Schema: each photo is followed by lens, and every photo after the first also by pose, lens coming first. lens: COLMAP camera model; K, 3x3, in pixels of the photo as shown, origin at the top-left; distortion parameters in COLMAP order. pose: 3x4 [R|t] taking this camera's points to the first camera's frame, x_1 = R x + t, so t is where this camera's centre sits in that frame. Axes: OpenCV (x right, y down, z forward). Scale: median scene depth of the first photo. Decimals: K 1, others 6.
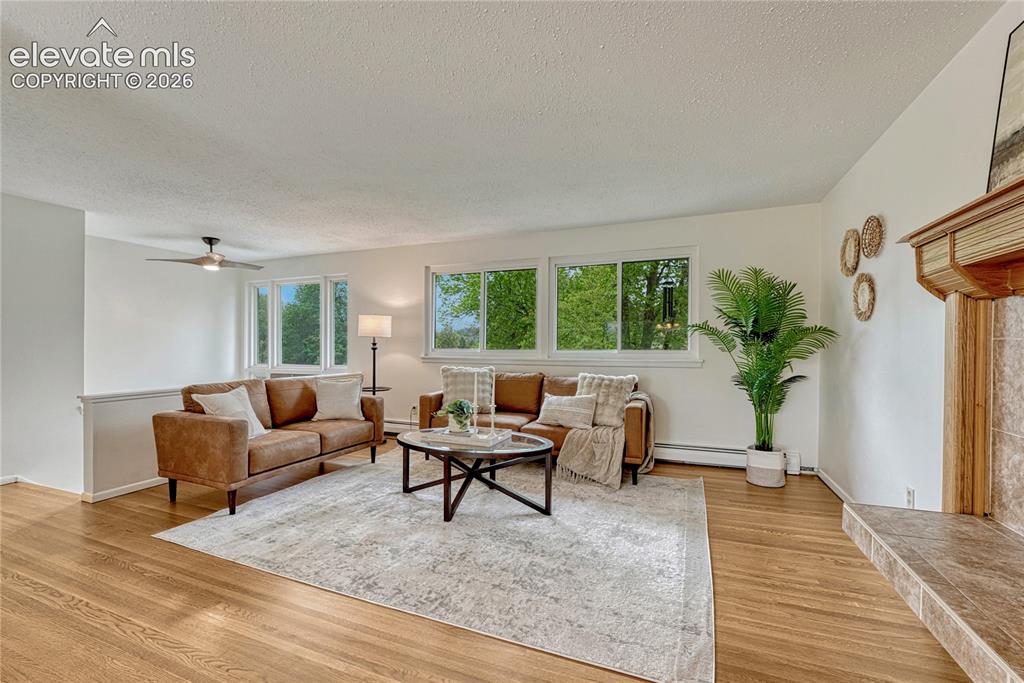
lens RADIAL K [[431.0, 0, 514.2], [0, 431.0, 348.9], [0, 0, 1]] dist [-0.007971, 0.000371]
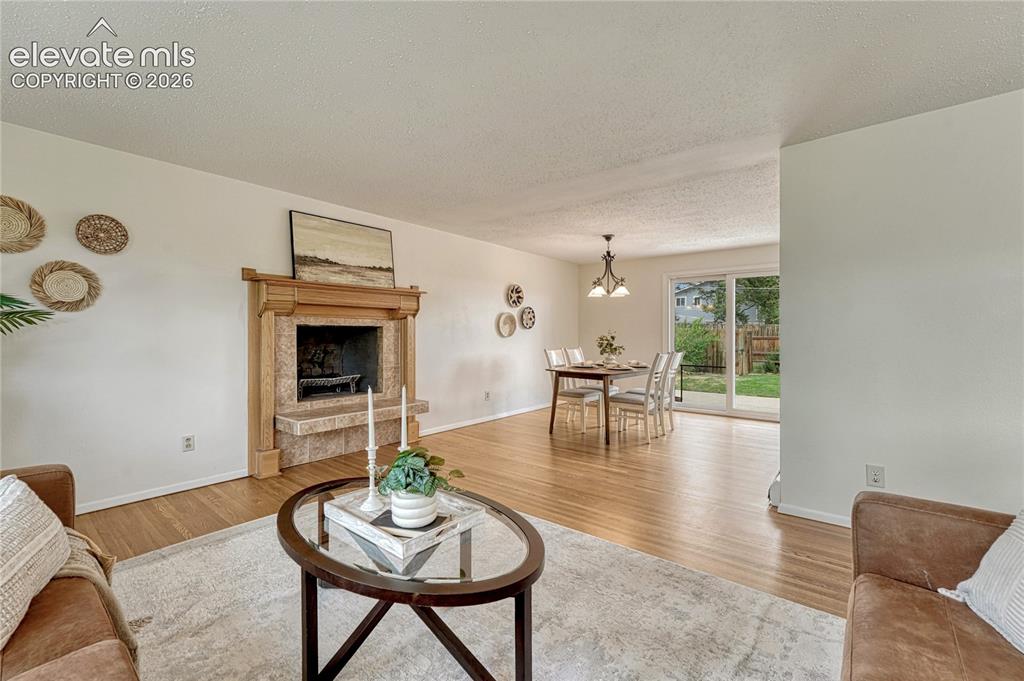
lens RADIAL K [[436.4, 0, 505.4], [0, 436.4, 338.7], [0, 0, 1]] dist [0.000485, 0.000032]
pose [[-0.955224, -0.003904, 0.295857, -0.335507], [0.001046, 0.999862, 0.016571, -0.015448], [-0.295881, 0.016138, -0.955089, 1.327447]]
